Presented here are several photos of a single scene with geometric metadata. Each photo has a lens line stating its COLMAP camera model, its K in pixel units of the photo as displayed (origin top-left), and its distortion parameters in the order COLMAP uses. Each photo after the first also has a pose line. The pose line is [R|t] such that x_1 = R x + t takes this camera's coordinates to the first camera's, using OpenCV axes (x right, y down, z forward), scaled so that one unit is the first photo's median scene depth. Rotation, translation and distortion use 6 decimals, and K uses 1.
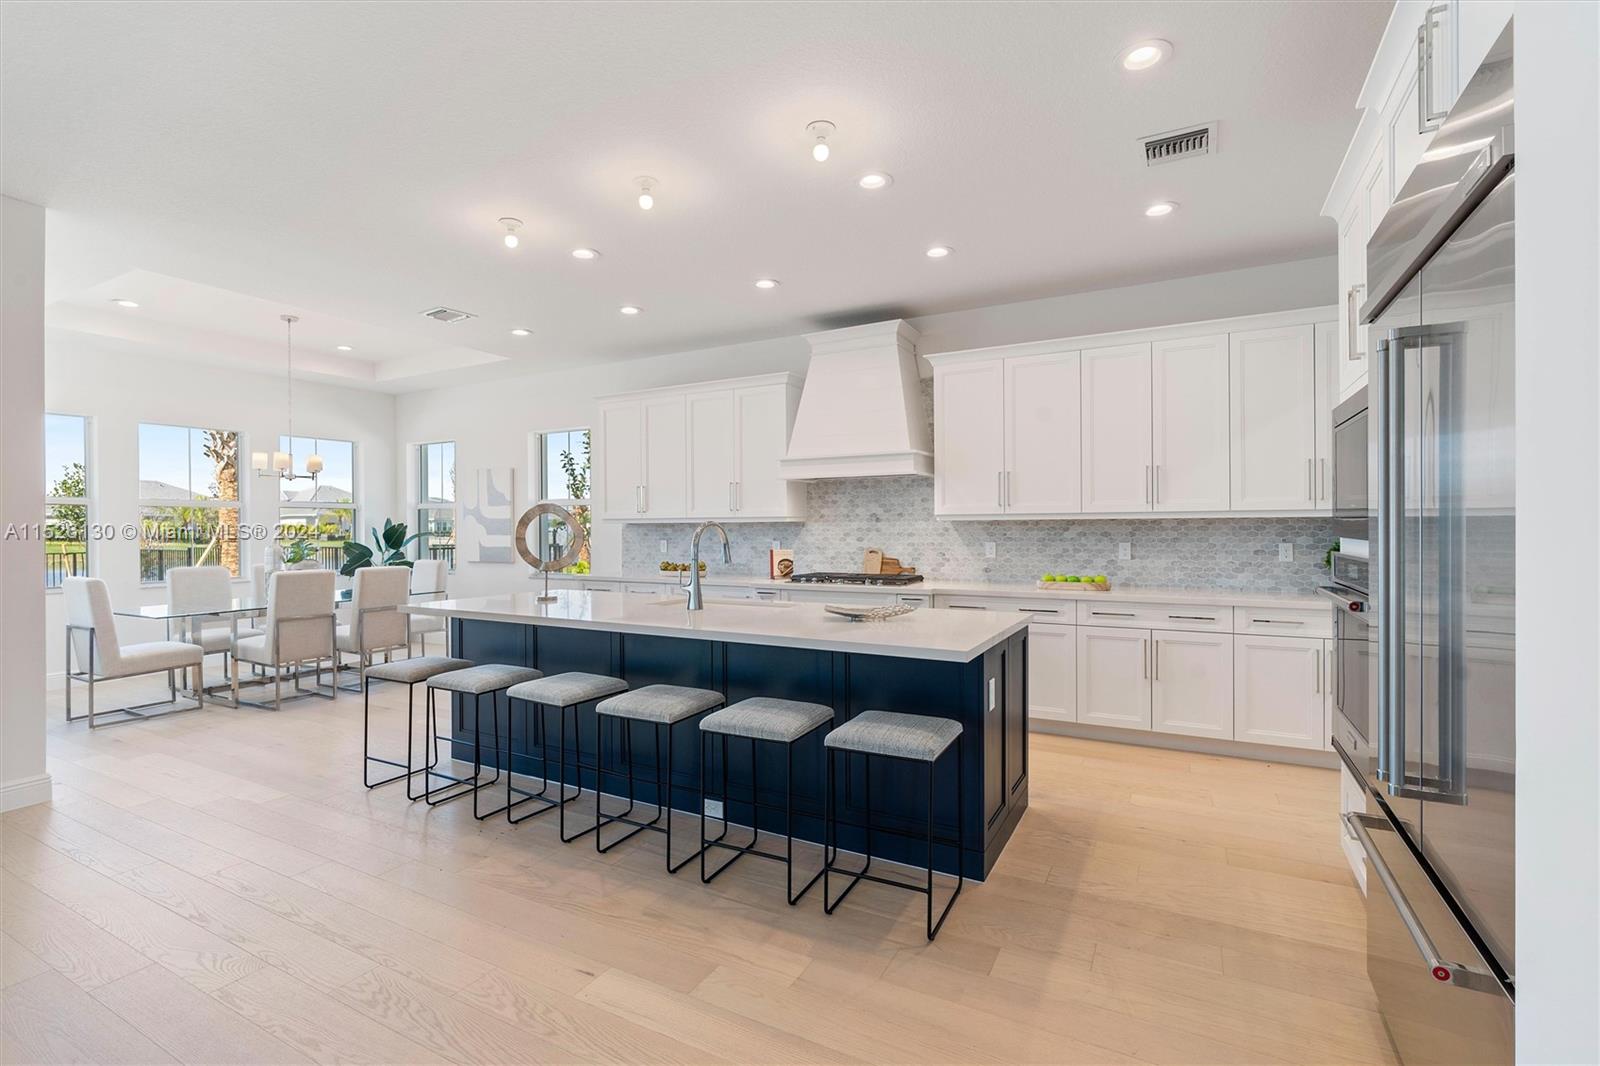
lens RADIAL K [[723.0, 0, 801.0], [0, 723.0, 530.2], [0, 0, 1]] dist [-0.003423, -0.000026]
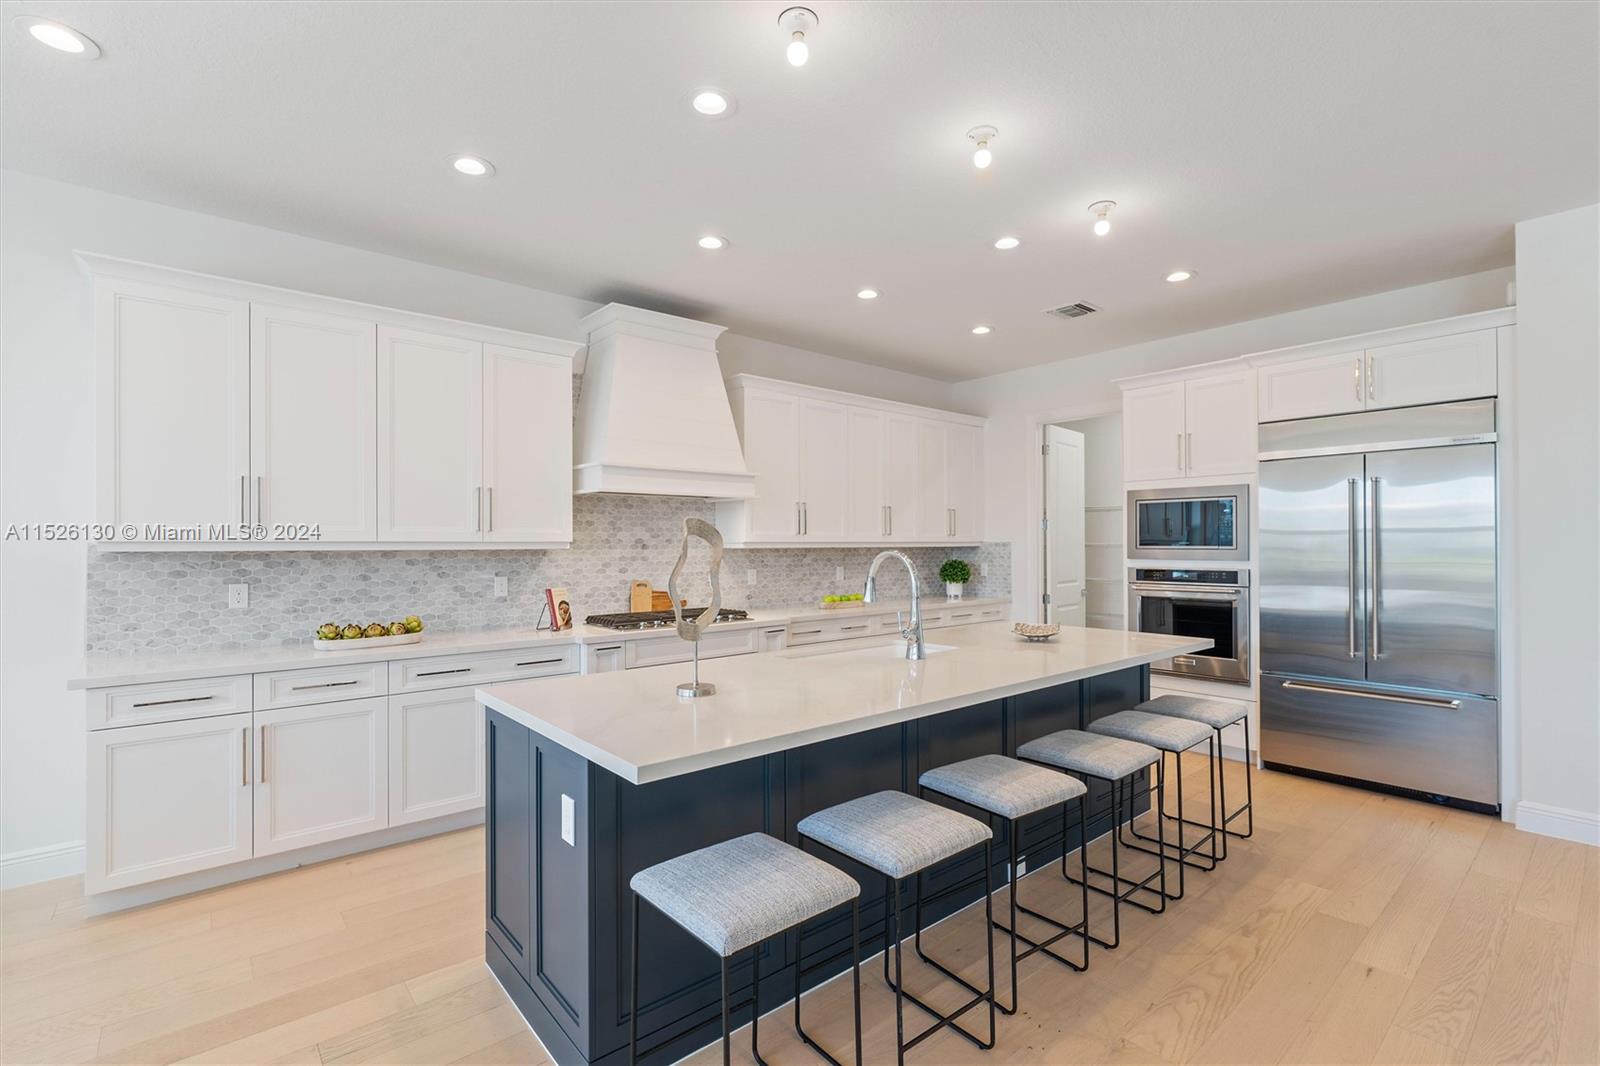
lens RADIAL K [[723.0, 0, 803.5], [0, 723.0, 533.6], [0, 0, 1]] dist [-0.003423, -0.000026]
pose [[0.357814, 0.021869, 0.933537, -0.660721], [0.008917, 0.999600, -0.026835, -0.005722], [-0.933750, 0.017927, 0.357476, 0.571239]]
